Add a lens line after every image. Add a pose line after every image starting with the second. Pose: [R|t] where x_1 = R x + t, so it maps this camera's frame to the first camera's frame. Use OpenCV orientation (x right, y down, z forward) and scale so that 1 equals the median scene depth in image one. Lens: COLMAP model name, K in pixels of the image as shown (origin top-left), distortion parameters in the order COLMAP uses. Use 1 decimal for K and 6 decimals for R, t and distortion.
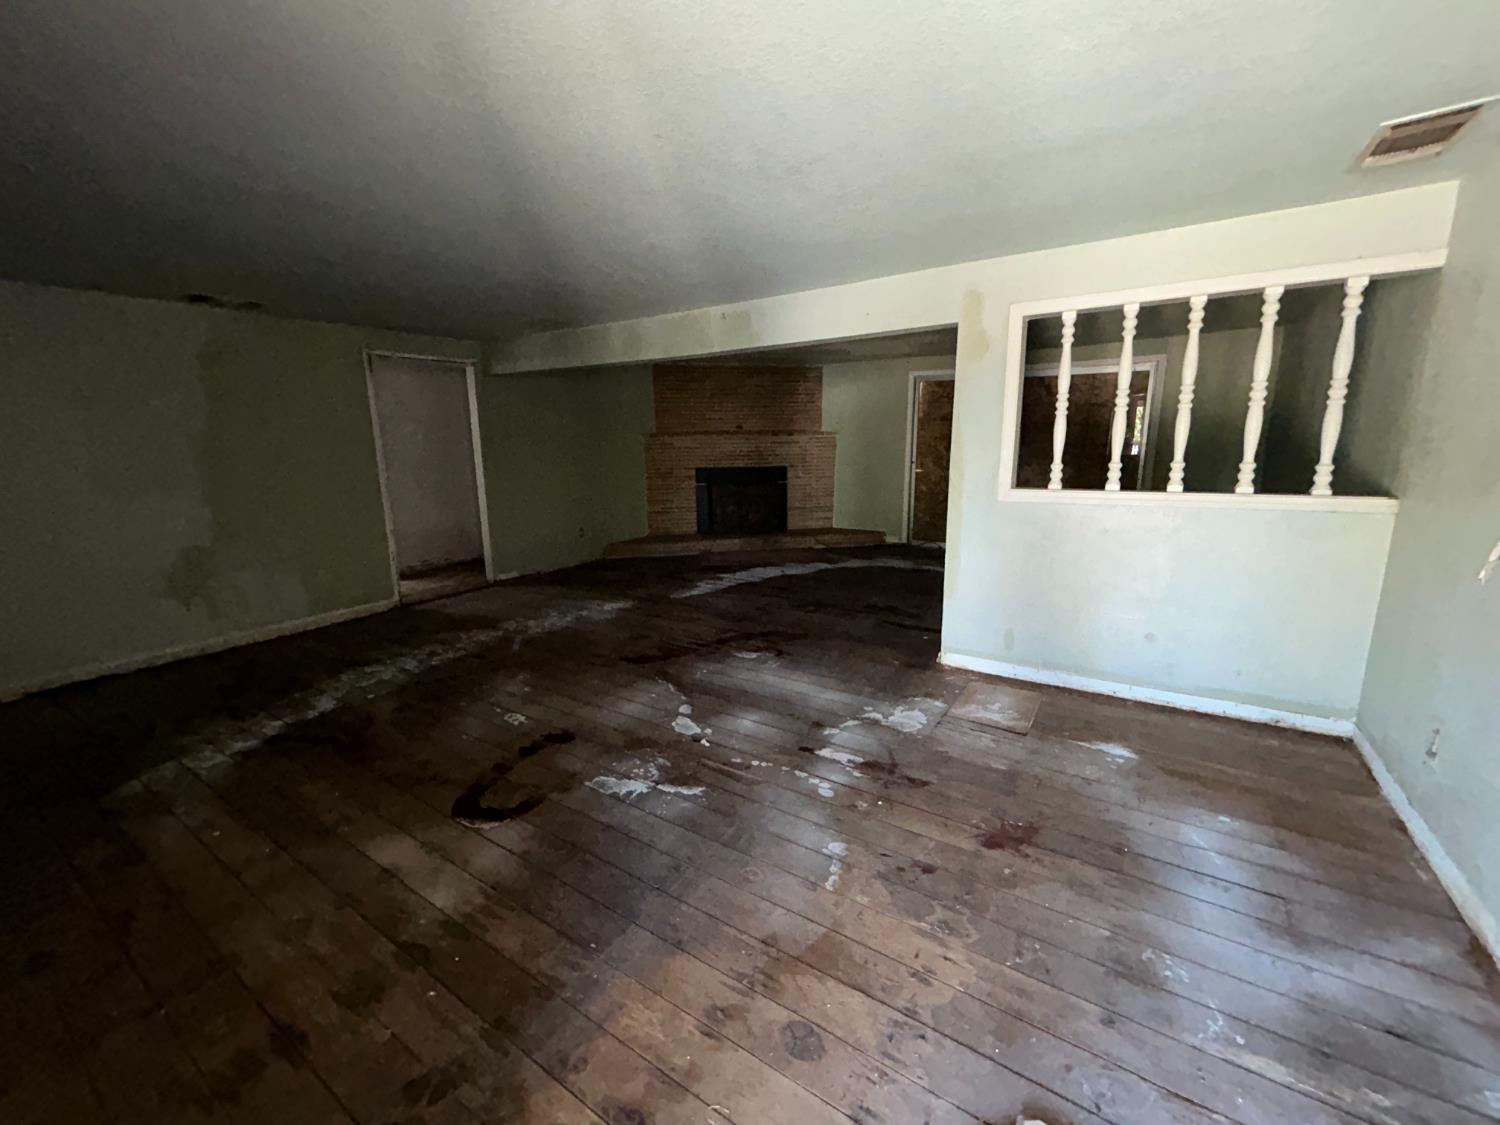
lens RADIAL K [[604.6, 0, 750.7], [0, 604.6, 557.5], [0, 0, 1]] dist [-0.001272, 0.000831]
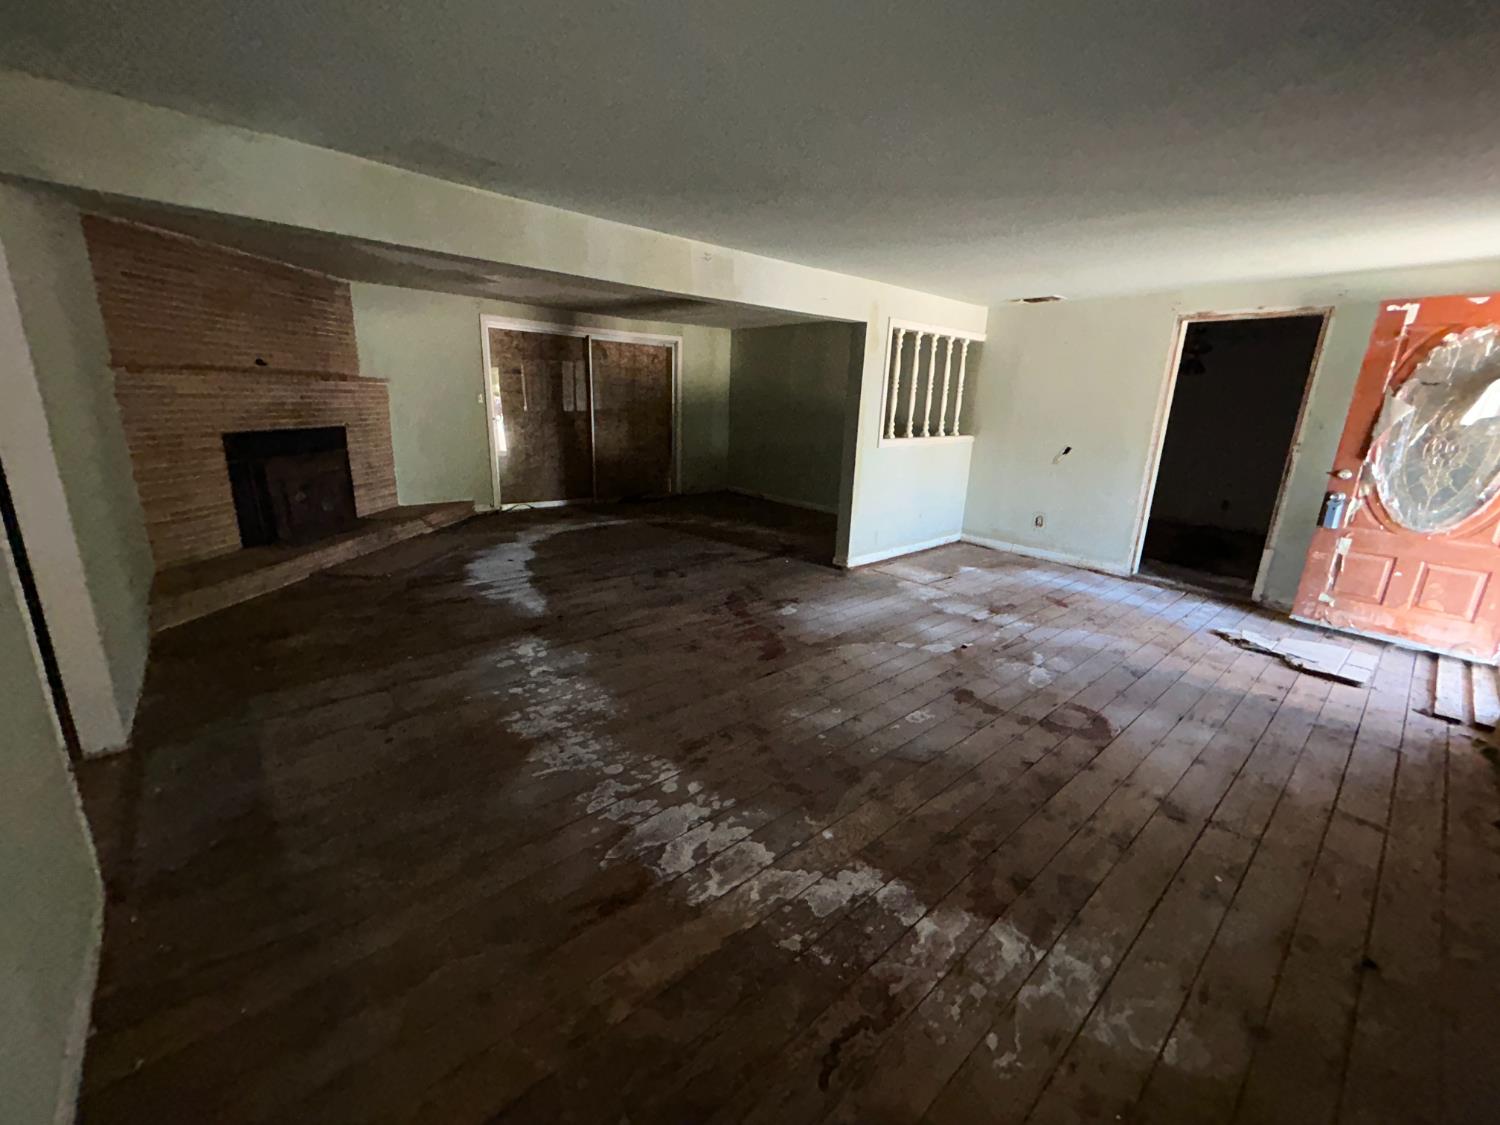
lens RADIAL K [[604.6, 0, 745.8], [0, 604.6, 559.8], [0, 0, 1]] dist [-0.001272, 0.000831]
pose [[0.270812, -0.229227, 0.934942, -1.049537], [0.148247, 0.969579, 0.194779, -0.149349], [-0.951149, 0.085854, 0.296555, 0.799826]]
